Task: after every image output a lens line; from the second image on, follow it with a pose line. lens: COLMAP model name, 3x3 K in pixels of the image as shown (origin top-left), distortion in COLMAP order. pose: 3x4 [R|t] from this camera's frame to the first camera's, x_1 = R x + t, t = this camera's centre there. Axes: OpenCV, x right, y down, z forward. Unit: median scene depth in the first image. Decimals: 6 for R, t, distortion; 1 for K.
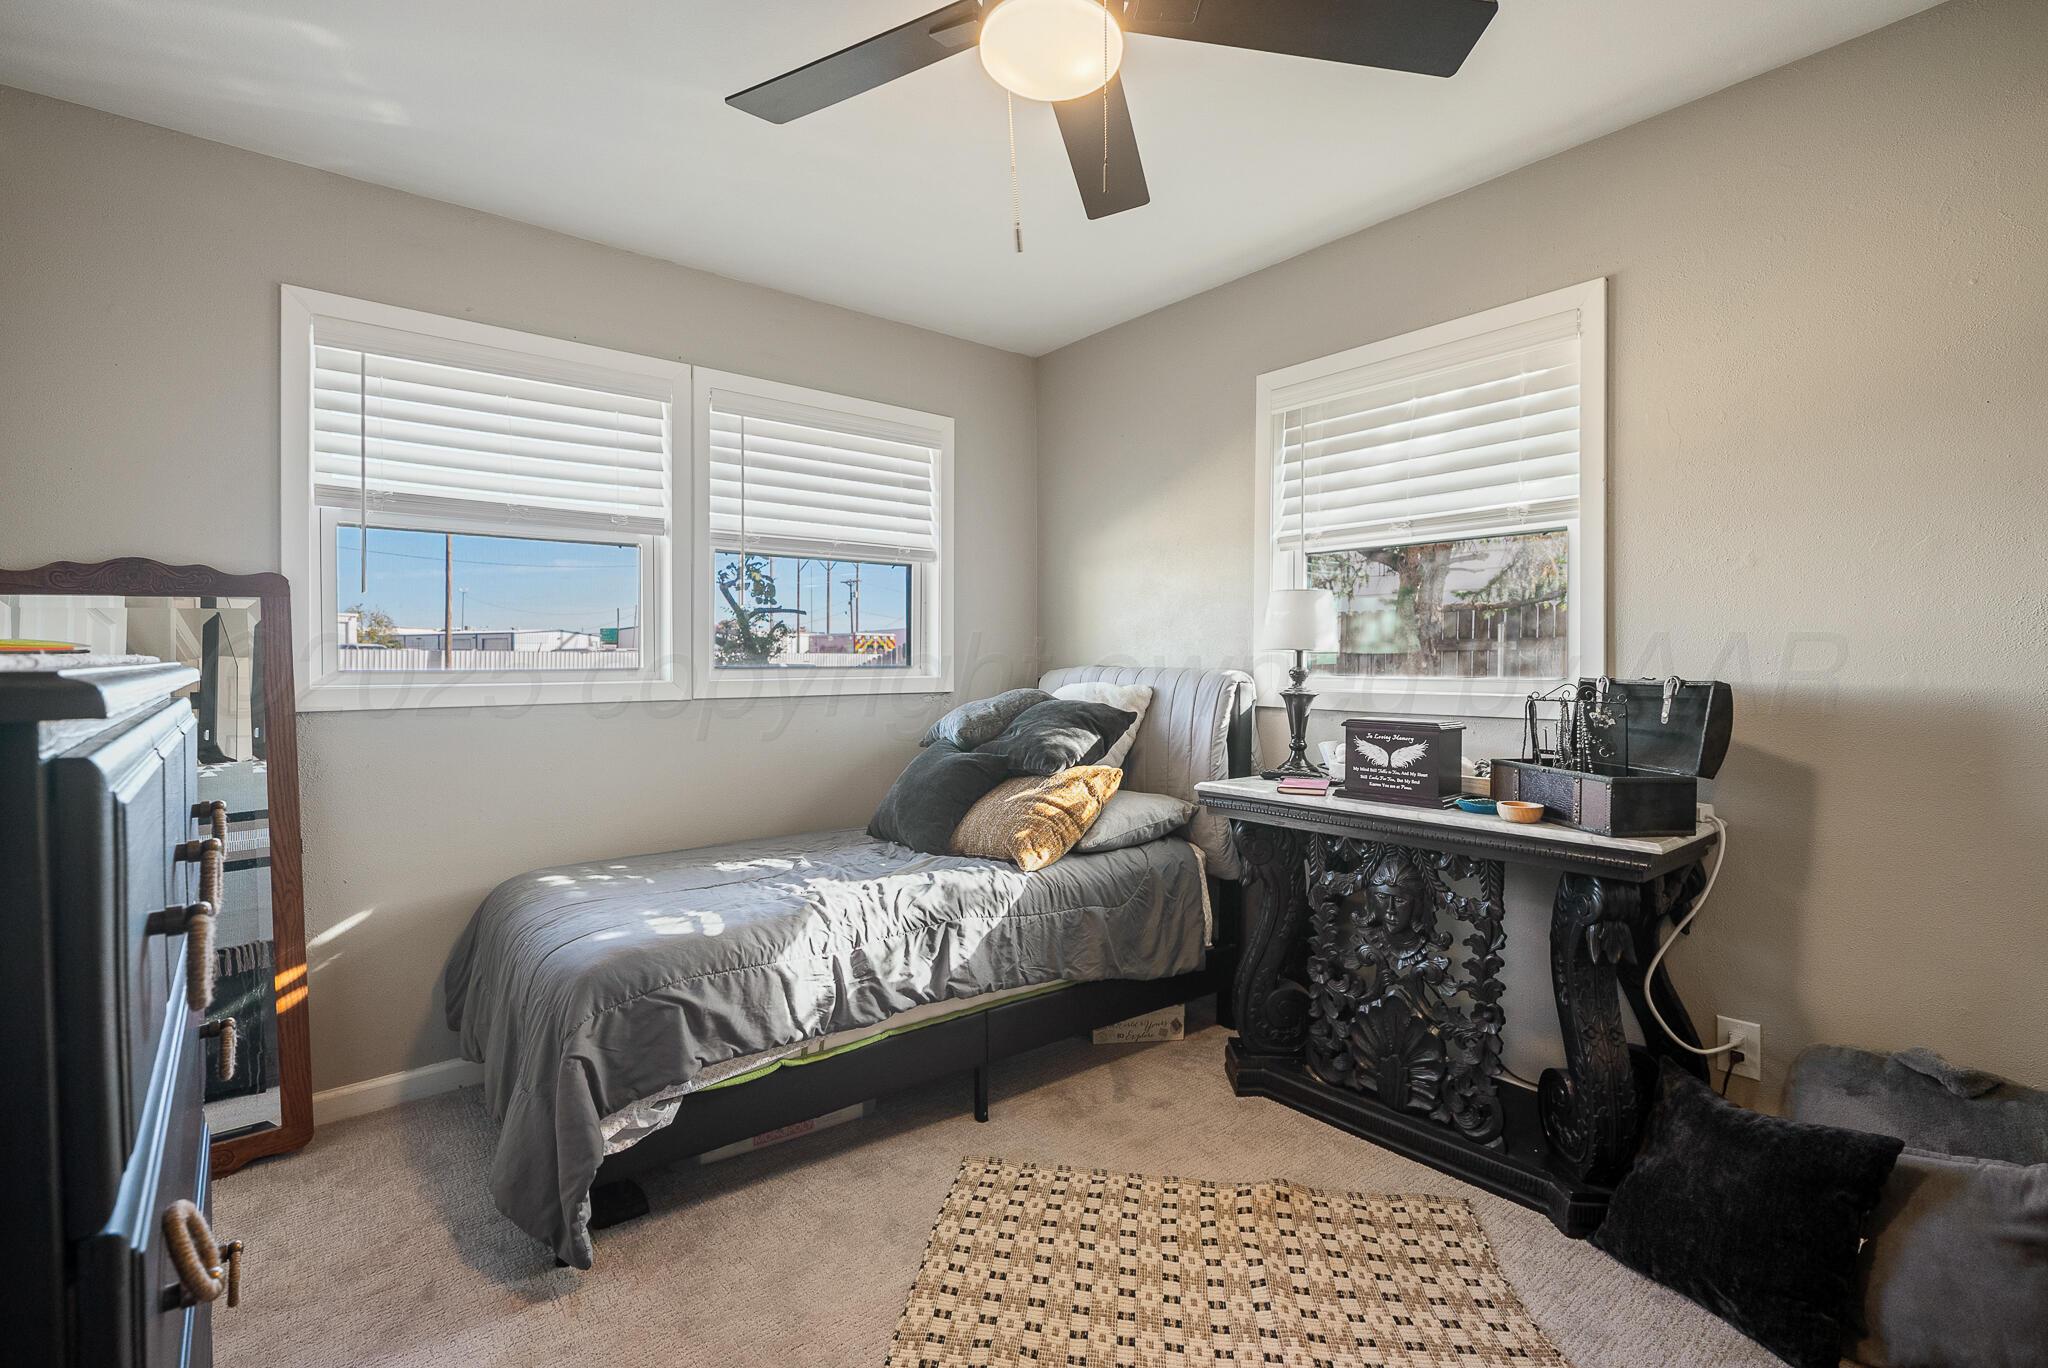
lens RADIAL K [[936.4, 0, 1024.0], [0, 936.4, 684.0], [0, 0, 1]] dist [-0.001237, -0.000415]
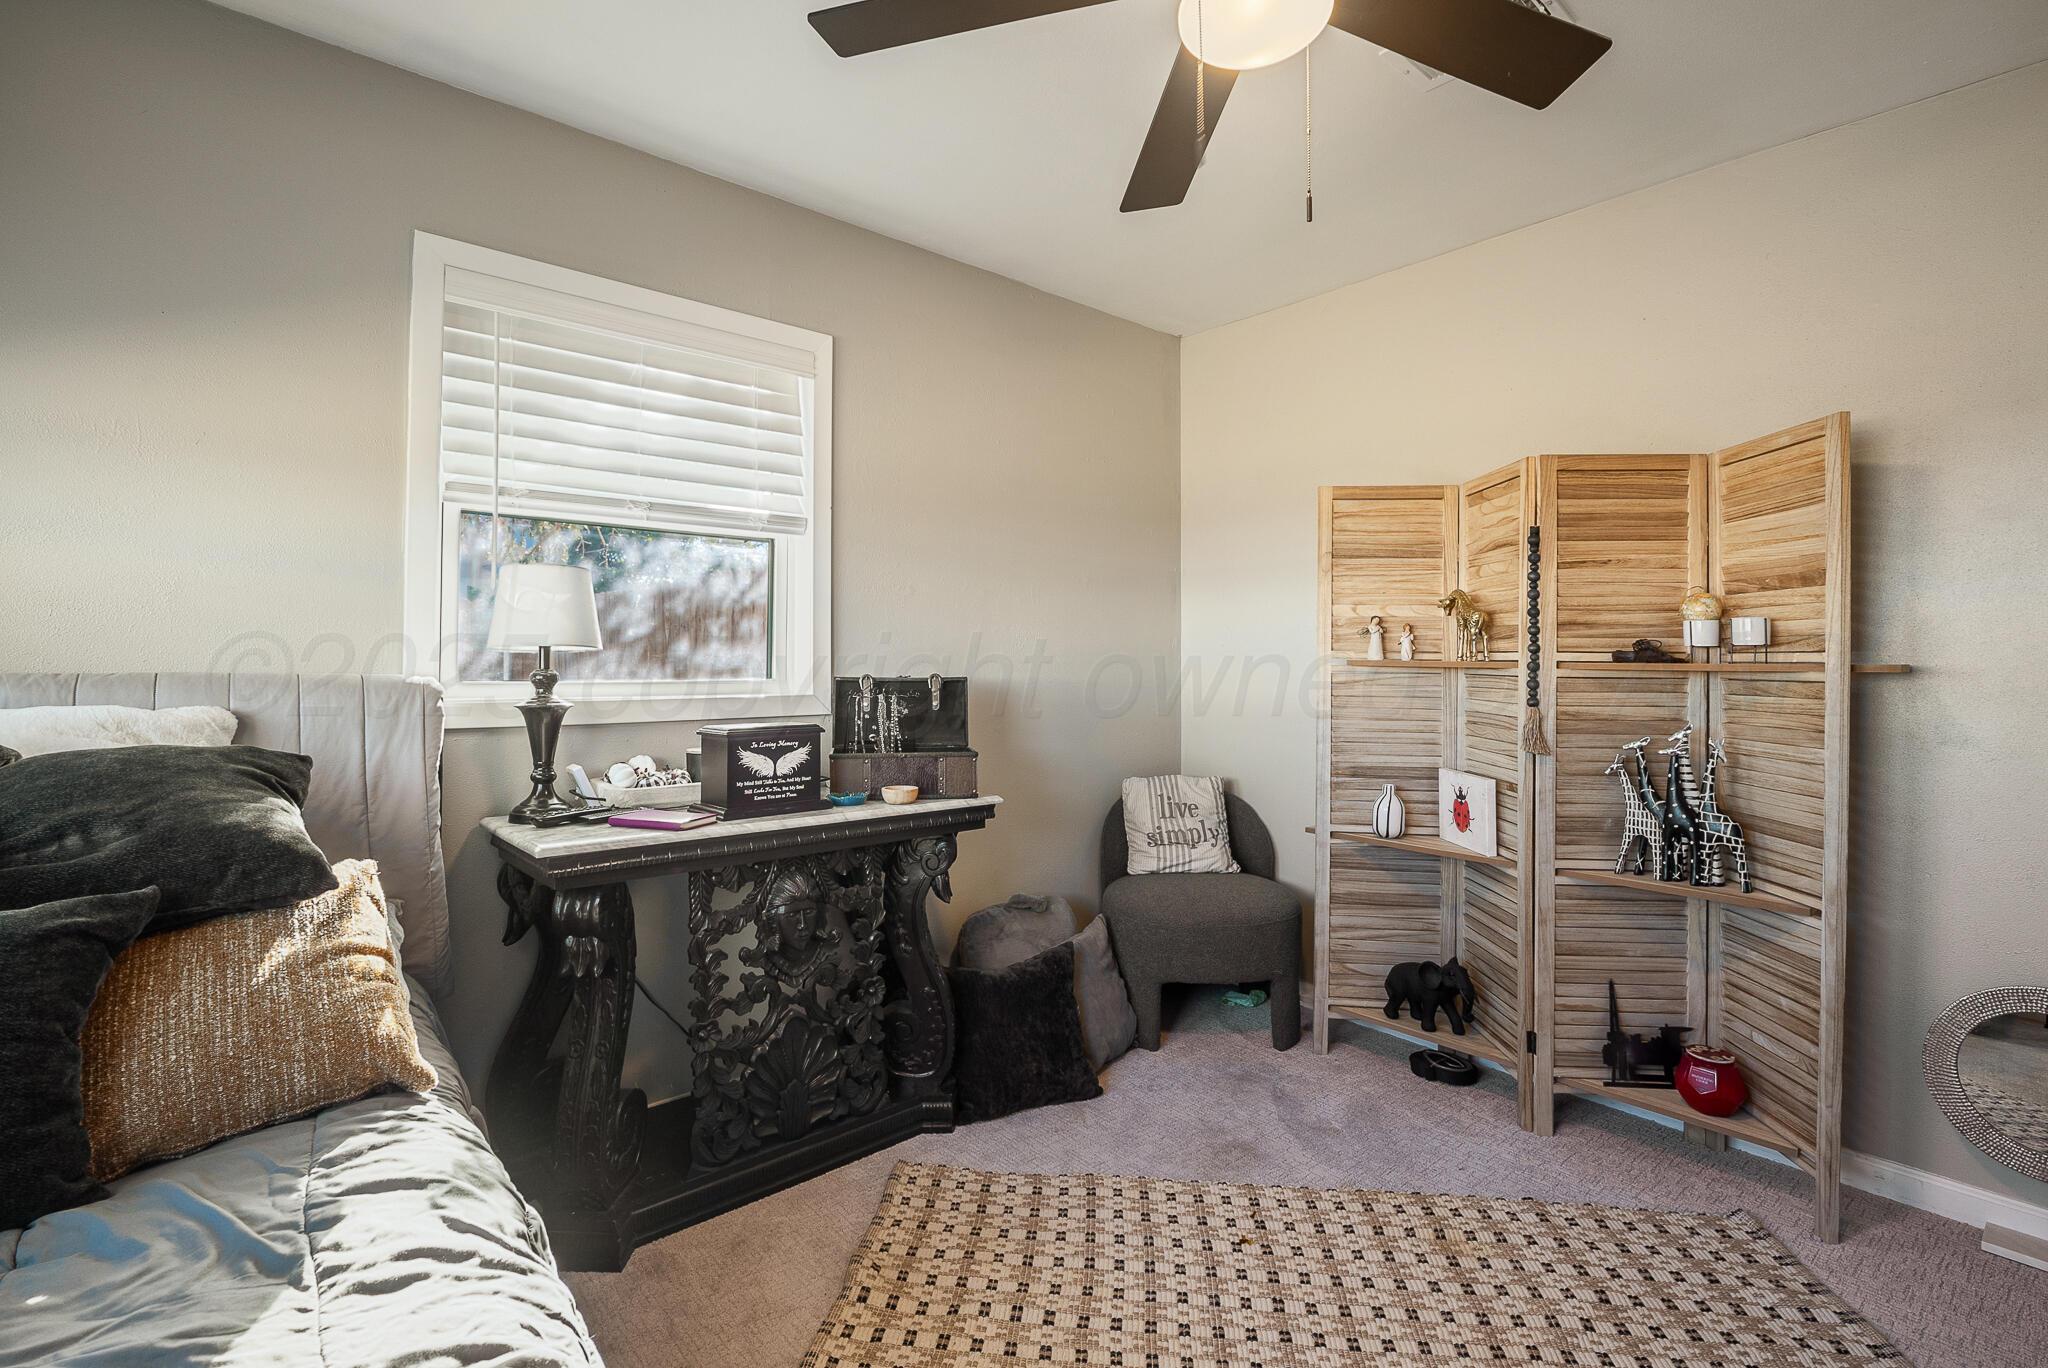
lens RADIAL K [[942.4, 0, 1040.2], [0, 942.4, 644.5], [0, 0, 1]] dist [0.001260, 0.000145]
pose [[-0.041616, 0.015909, 0.999007, -0.549917], [0.022193, 0.999641, -0.014995, -0.021828], [-0.998887, 0.021547, -0.041955, 0.760566]]
